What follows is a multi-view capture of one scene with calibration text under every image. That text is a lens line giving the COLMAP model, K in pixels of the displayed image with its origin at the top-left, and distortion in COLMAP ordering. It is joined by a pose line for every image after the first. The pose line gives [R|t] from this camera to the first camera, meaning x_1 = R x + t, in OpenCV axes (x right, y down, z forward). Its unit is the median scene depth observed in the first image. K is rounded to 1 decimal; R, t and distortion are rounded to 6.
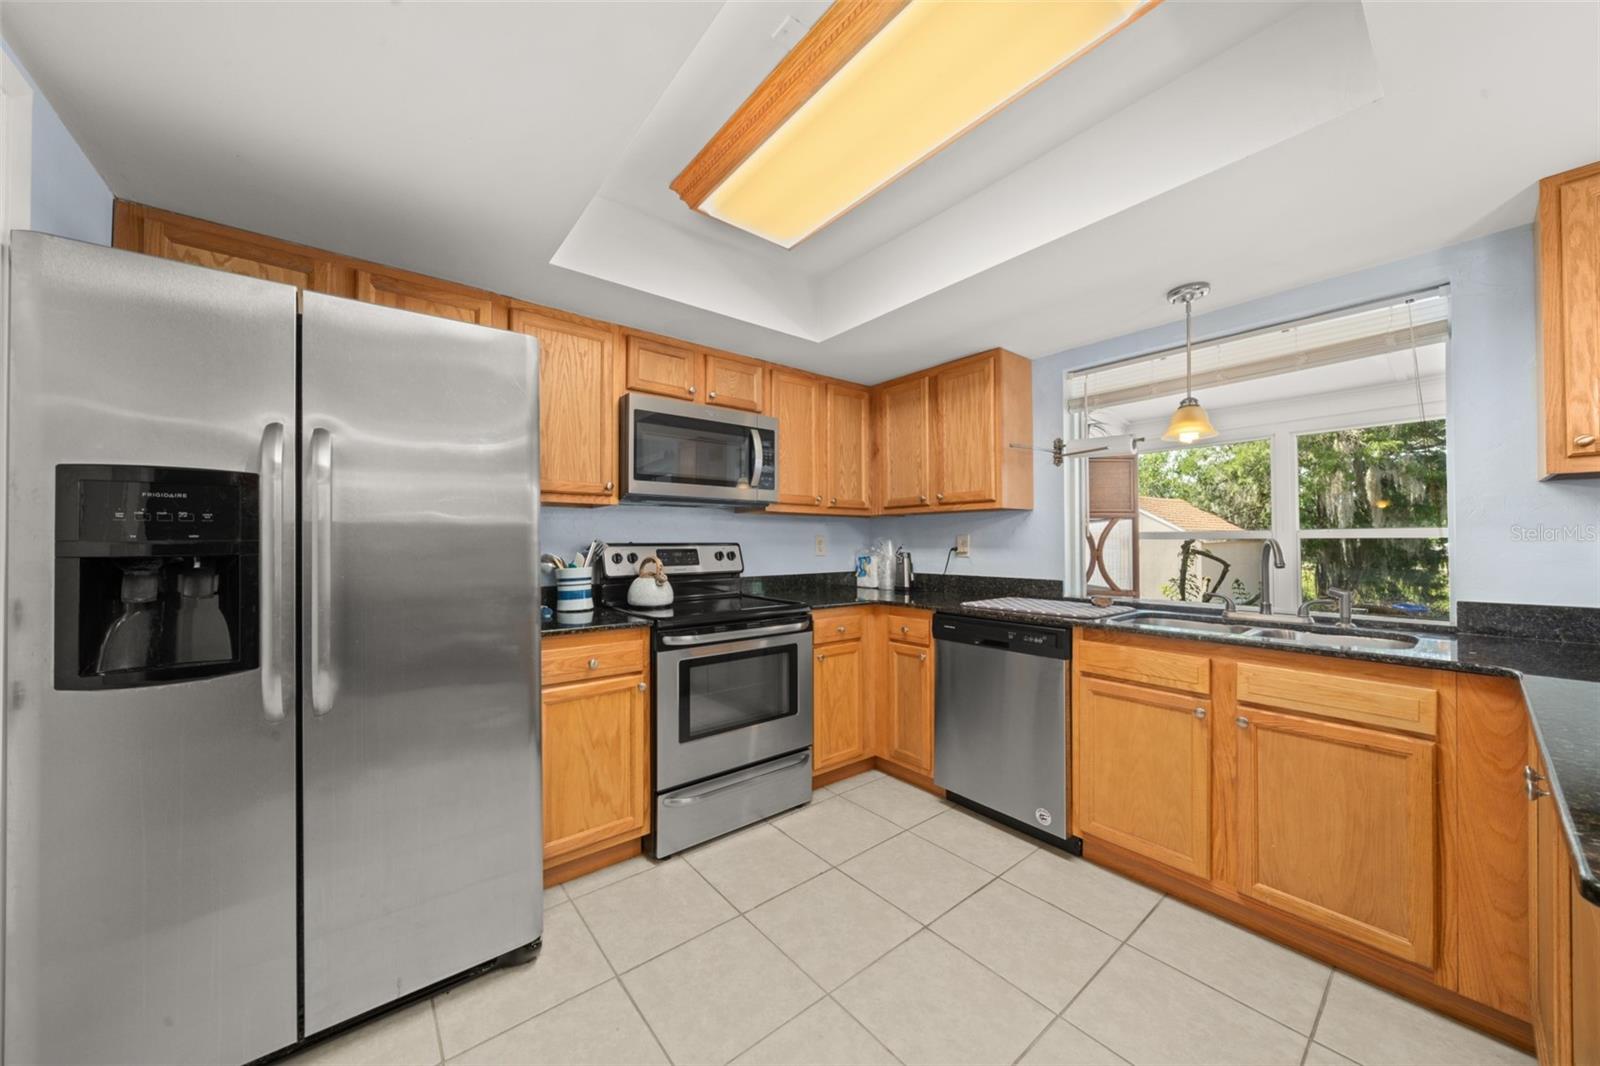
lens RADIAL K [[549.6, 0, 786.9], [0, 549.6, 536.3], [0, 0, 1]] dist [-0.006410, 0.000062]
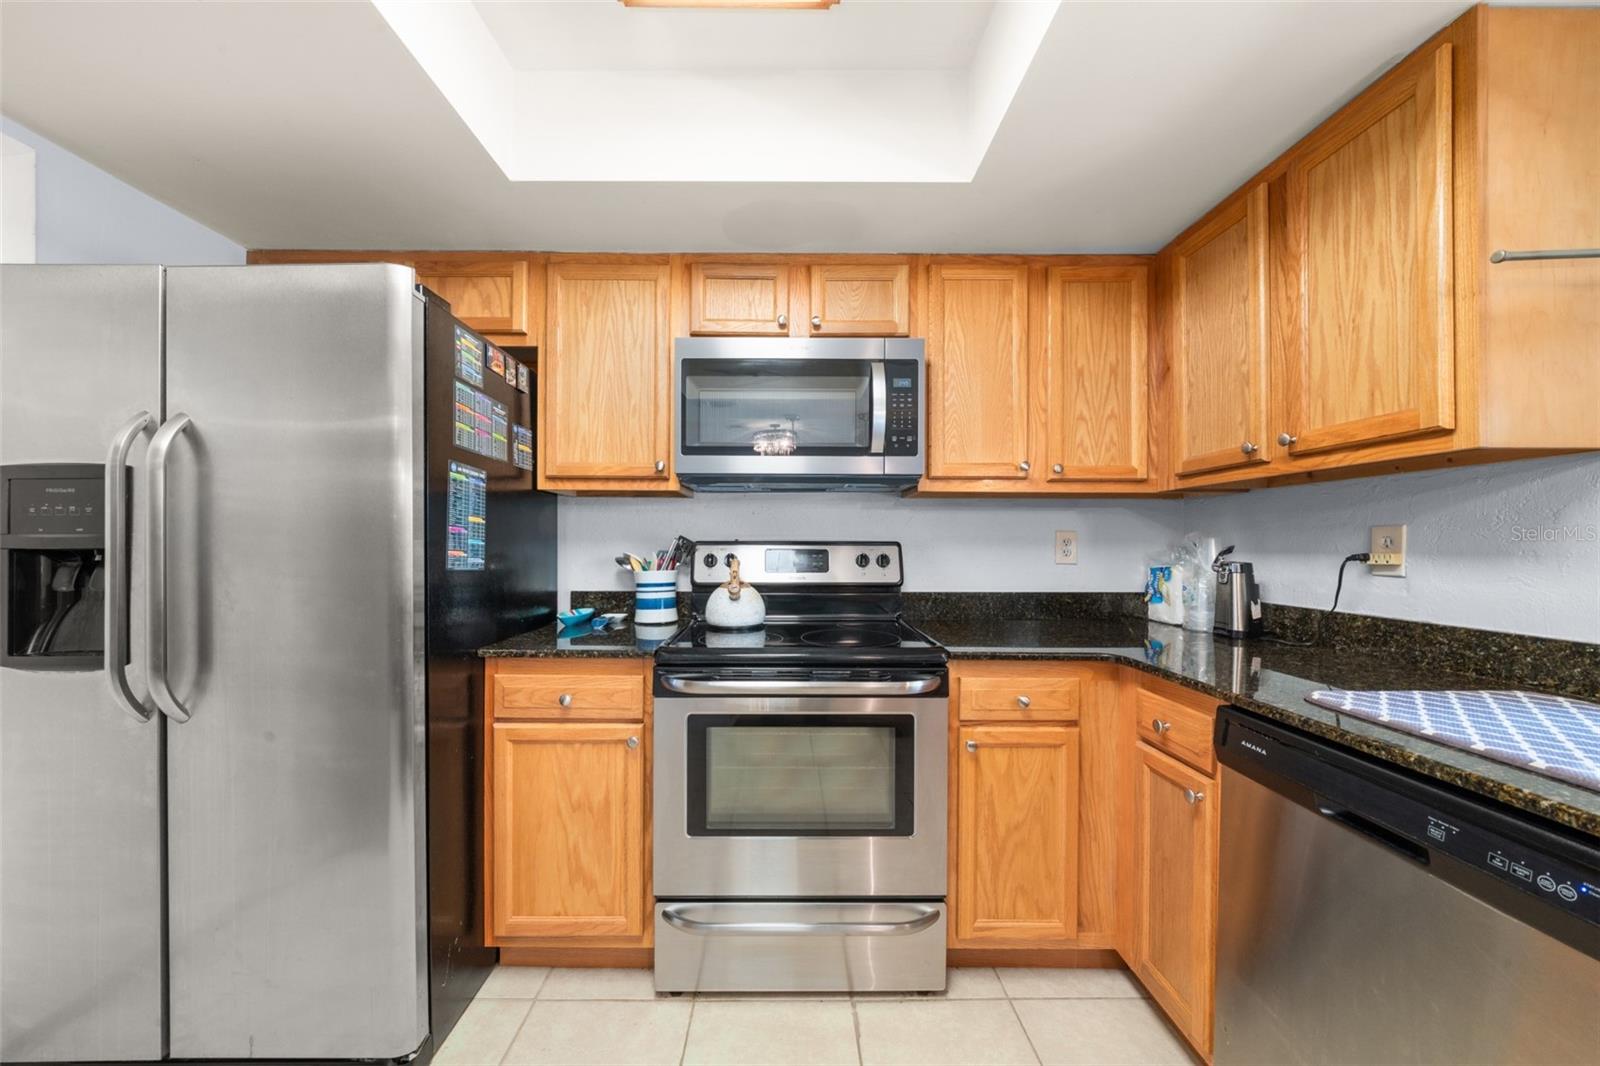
lens RADIAL K [[555.8, 0, 789.3], [0, 555.8, 543.7], [0, 0, 1]] dist [-0.008160, 0.000004]
pose [[0.787586, 0.006402, -0.616171, 0.258149], [0.001534, 0.999923, 0.012349, 0.006678], [0.616203, -0.010671, 0.787515, 0.434416]]
